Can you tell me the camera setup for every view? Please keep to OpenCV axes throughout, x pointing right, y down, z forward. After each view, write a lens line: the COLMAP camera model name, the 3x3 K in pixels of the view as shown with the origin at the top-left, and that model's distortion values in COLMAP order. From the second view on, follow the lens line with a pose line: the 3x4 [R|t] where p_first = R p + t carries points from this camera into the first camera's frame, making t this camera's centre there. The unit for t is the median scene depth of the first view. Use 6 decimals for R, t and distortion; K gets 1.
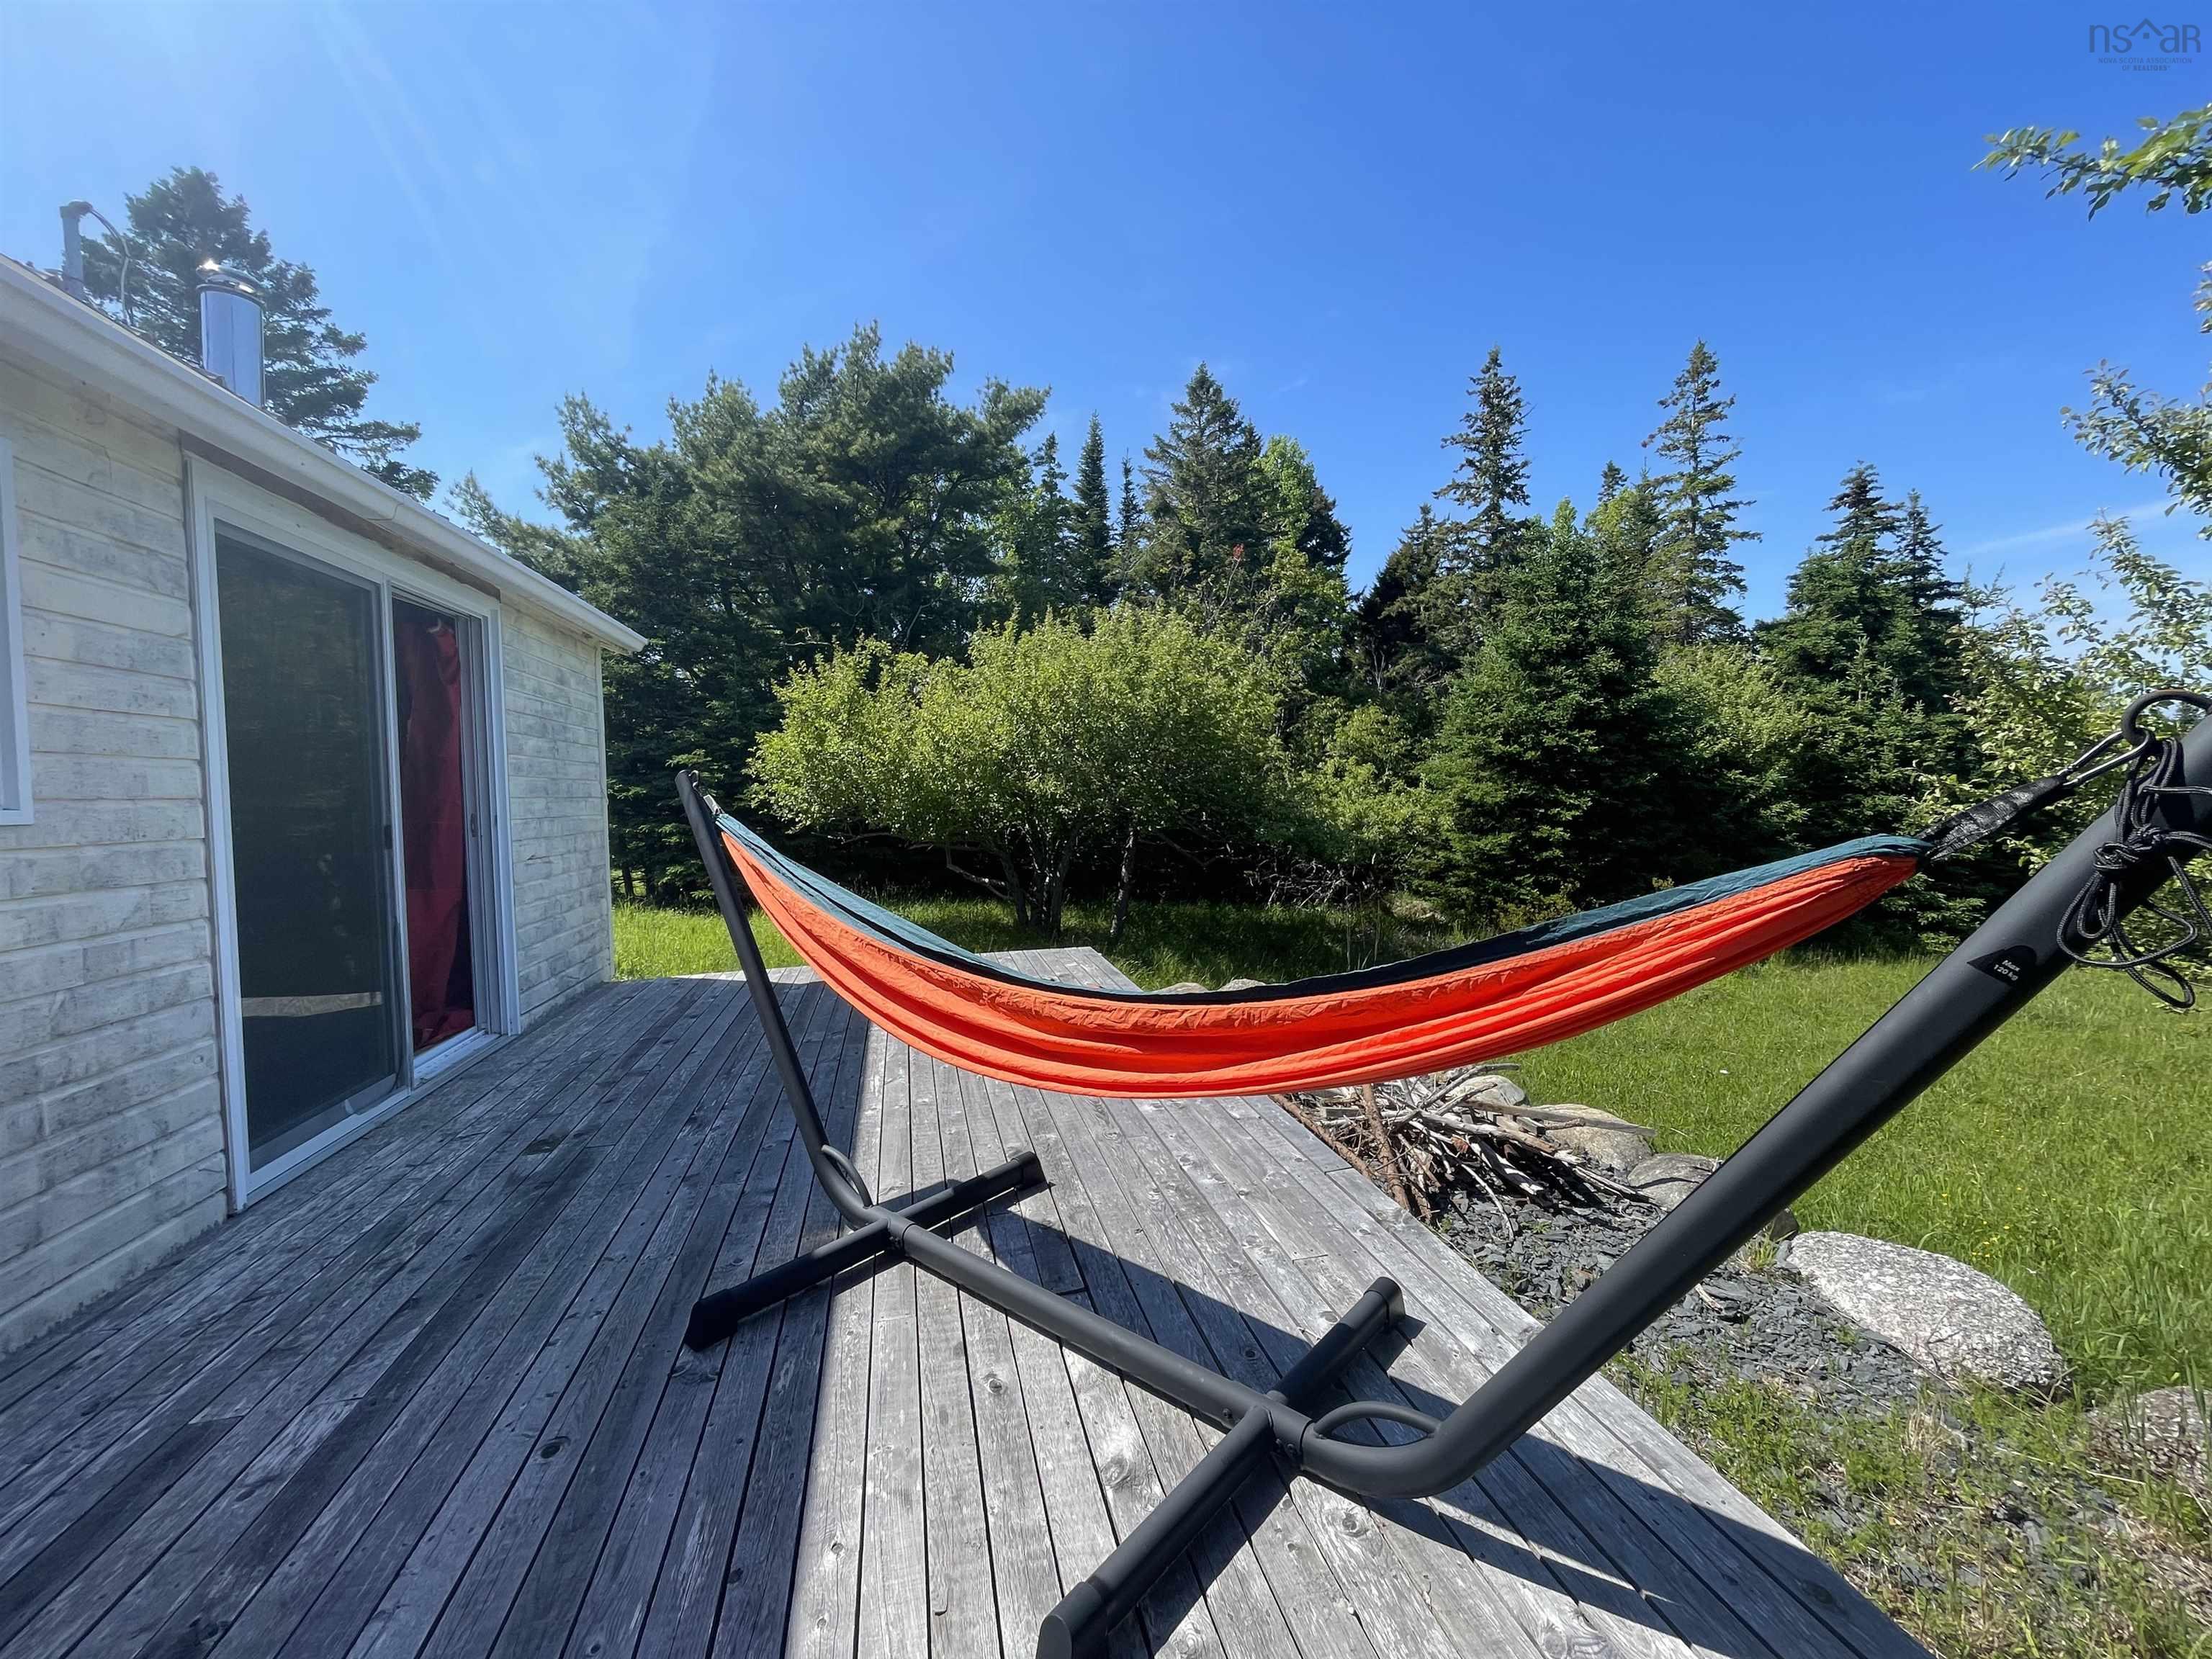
lens RADIAL K [[891.5, 0, 1097.7], [0, 891.5, 824.6], [0, 0, 1]] dist [-0.008298, 0.001272]
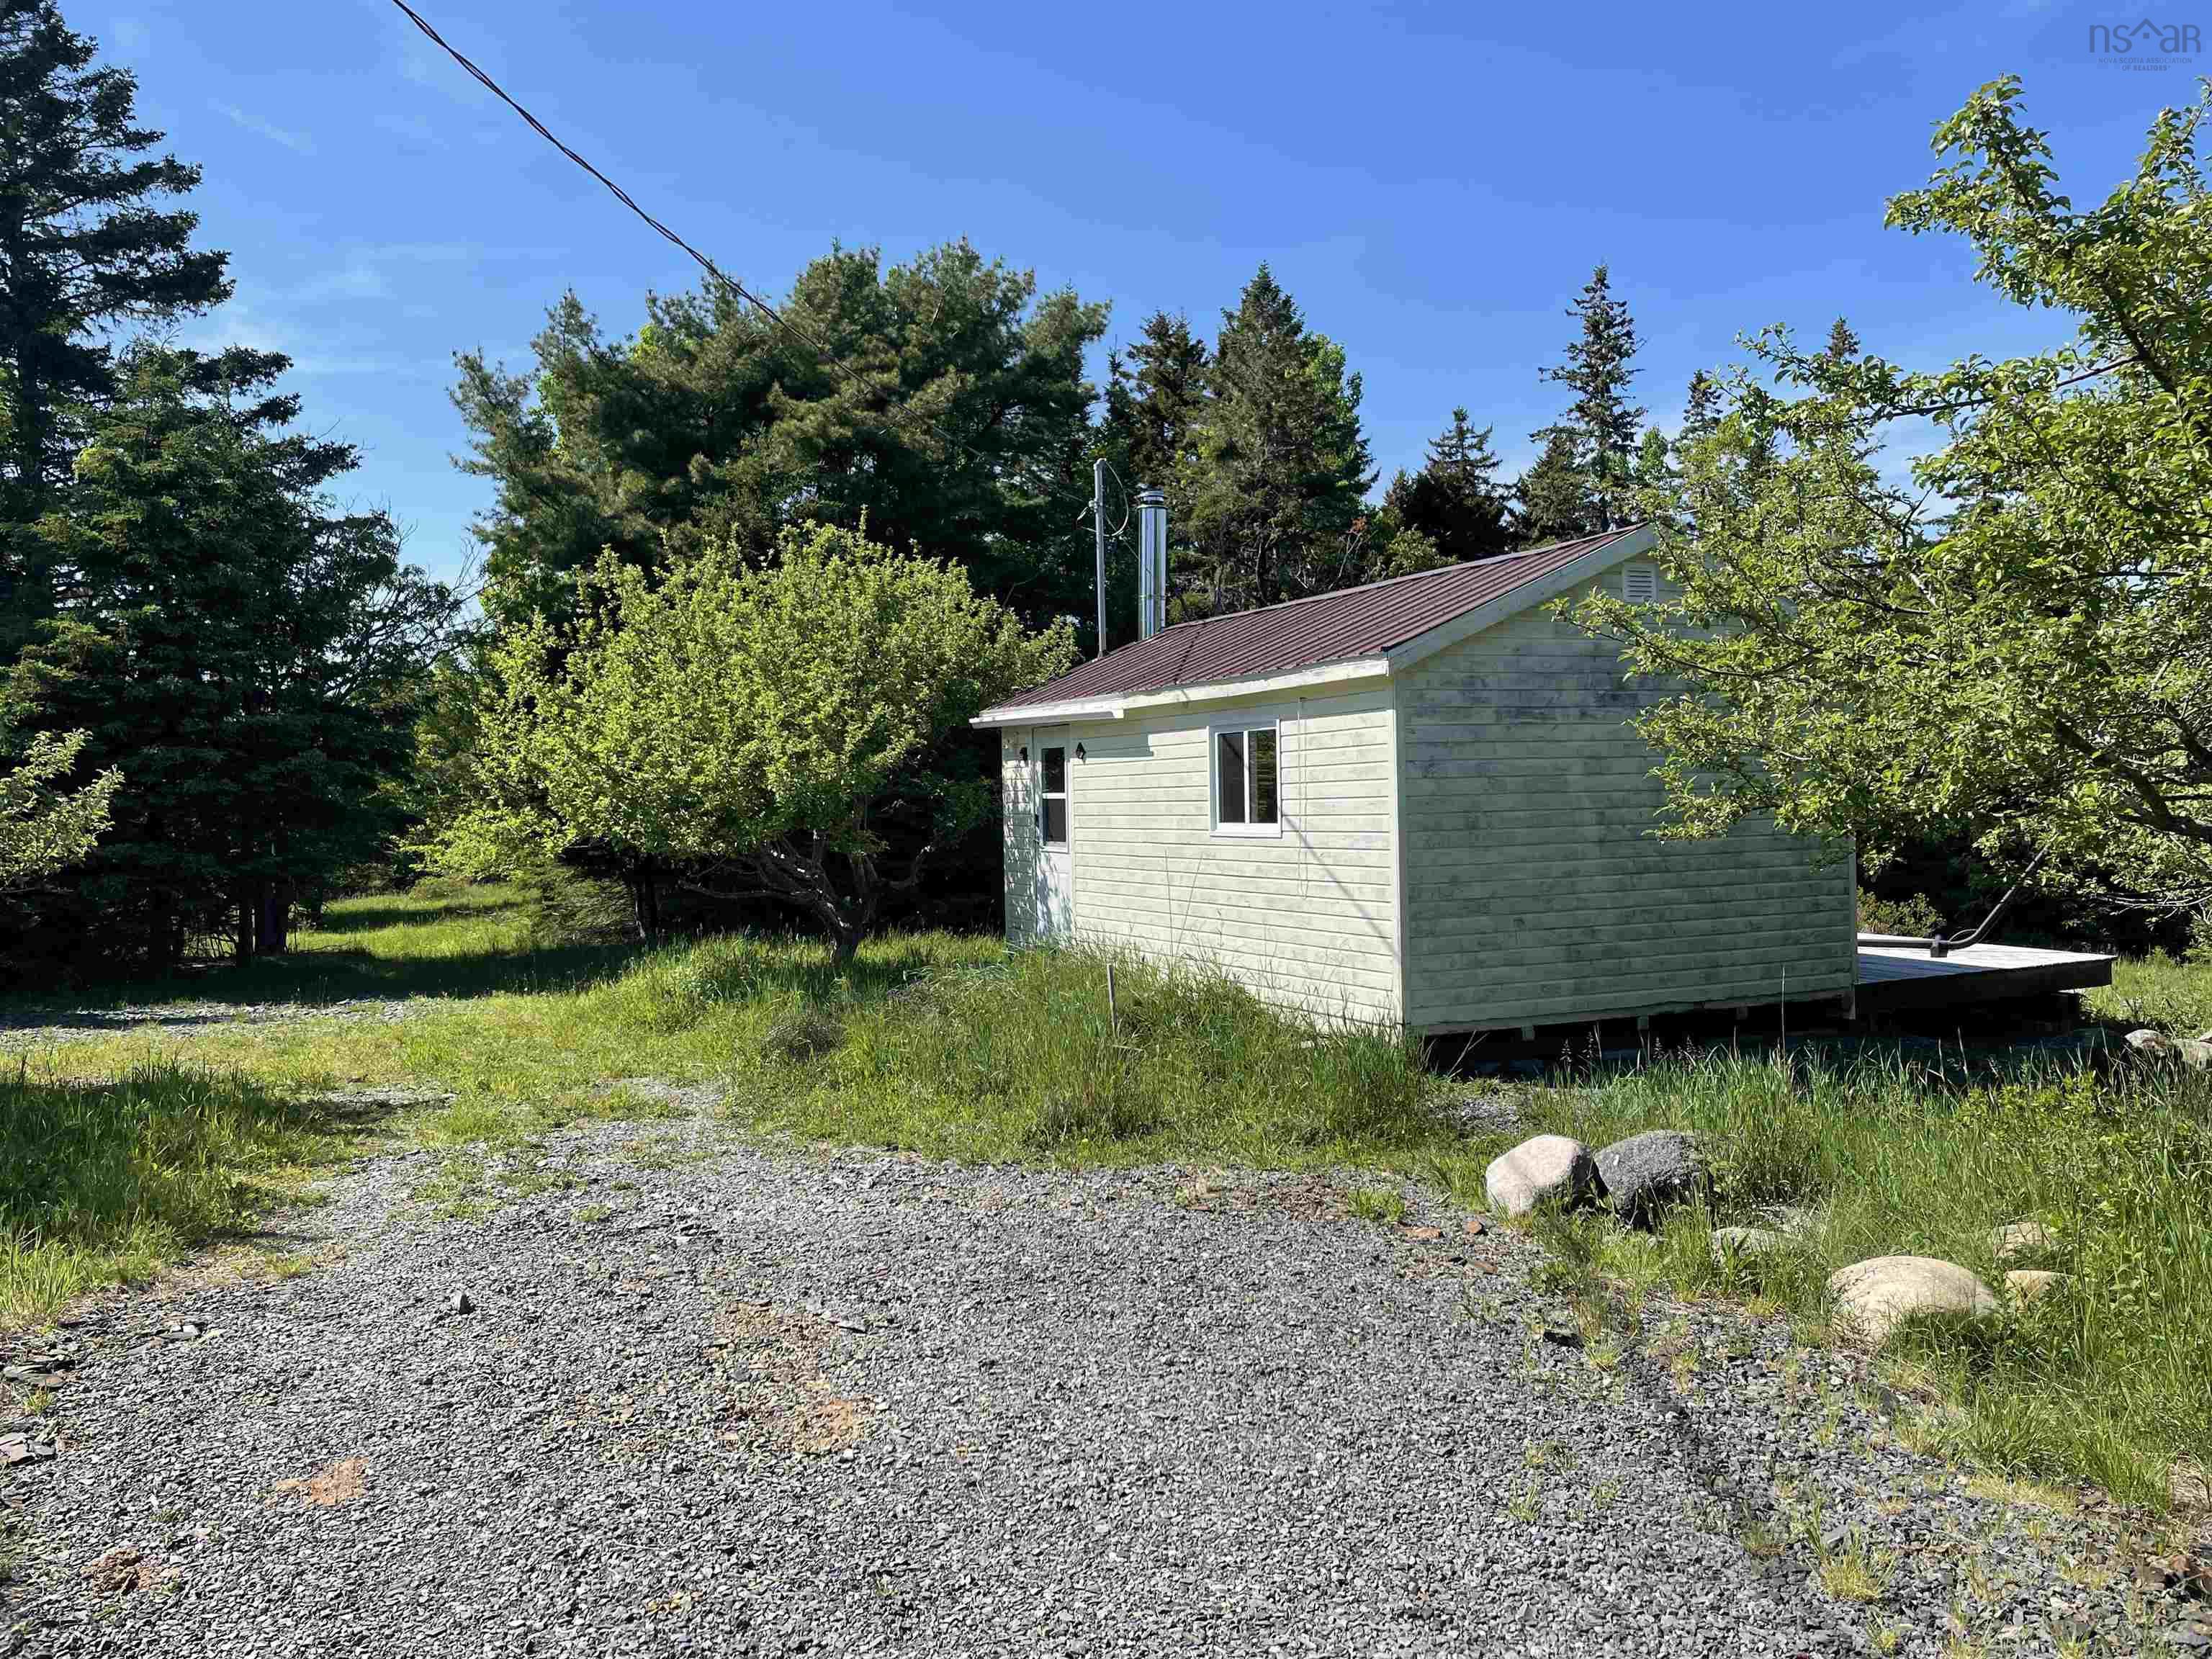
lens RADIAL K [[1683.4, 0, 1108.9], [0, 1683.4, 828.3], [0, 0, 1]] dist [0.036456, 0.001471]
pose [[0.972701, -0.004391, 0.232019, -0.482278], [0.010514, 0.999628, -0.025161, 0.022637], [-0.231822, 0.026914, 0.972386, -0.537016]]
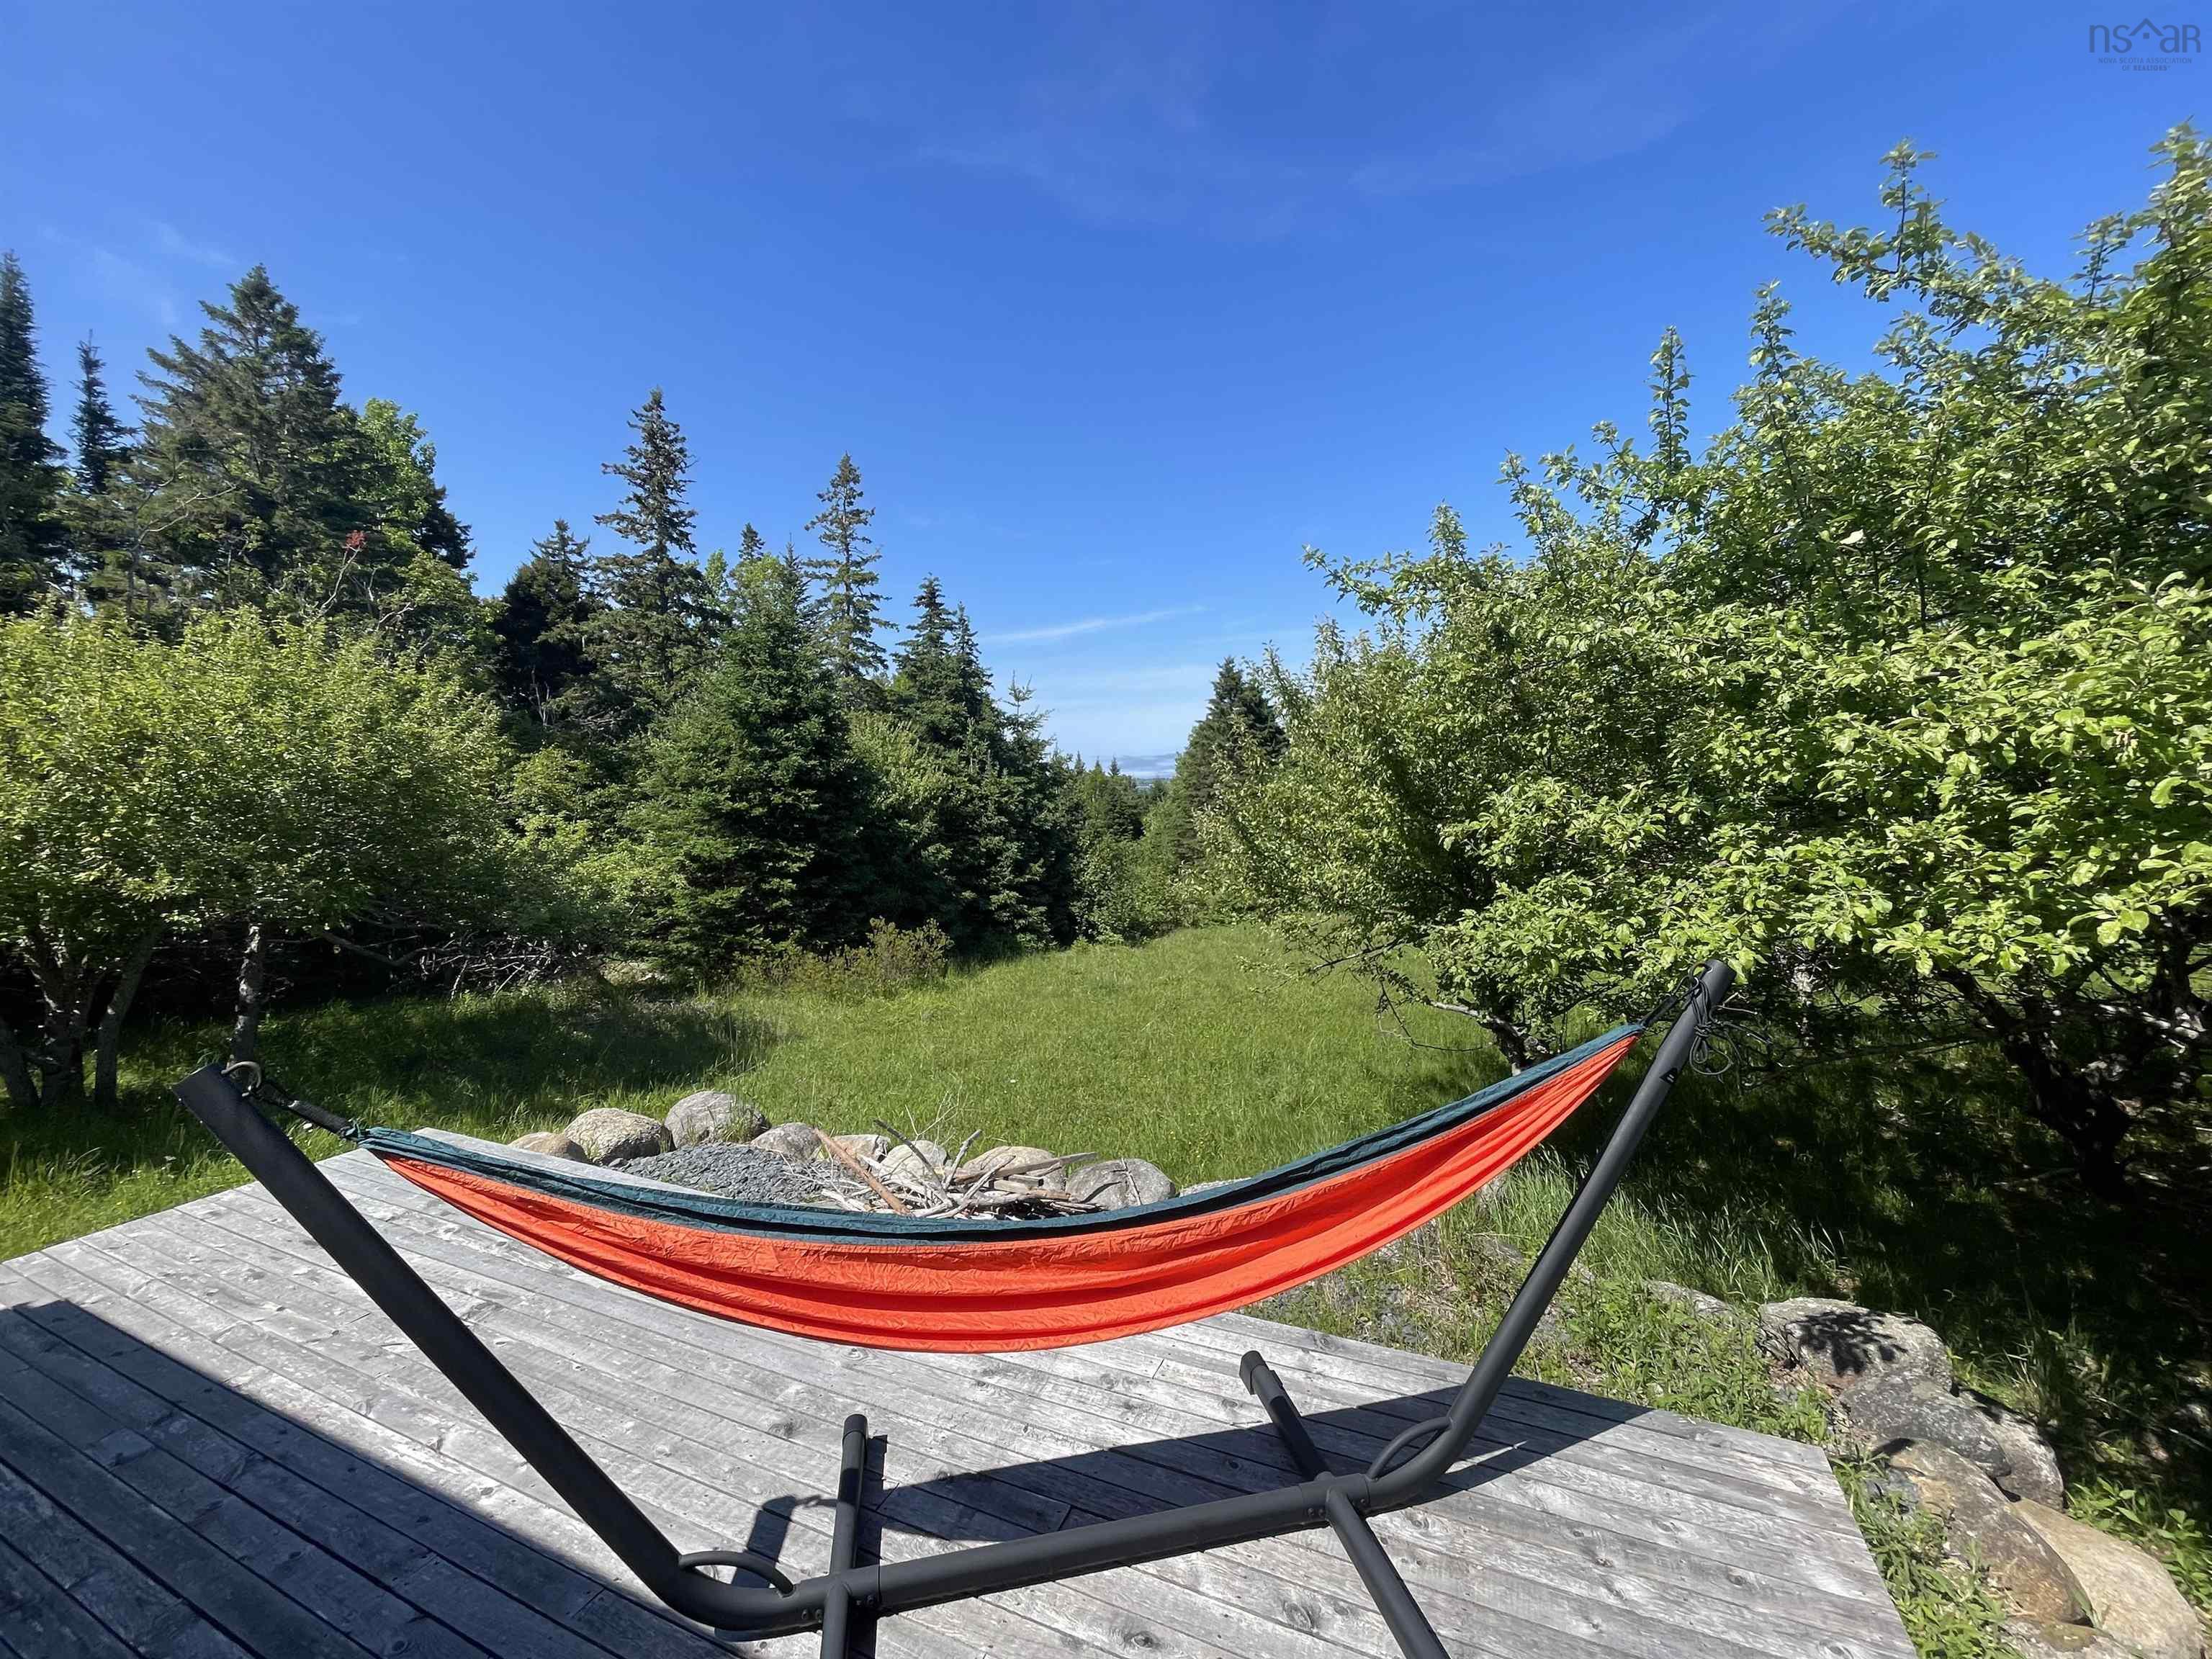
lens RADIAL K [[891.5, 0, 1105.5], [0, 891.5, 826.2], [0, 0, 1]] dist [-0.008298, 0.001272]
pose [[0.598250, -0.022332, 0.800998, -0.078913], [0.046300, 0.998905, -0.006731, -0.025020], [-0.799970, 0.041113, 0.598629, 0.032611]]
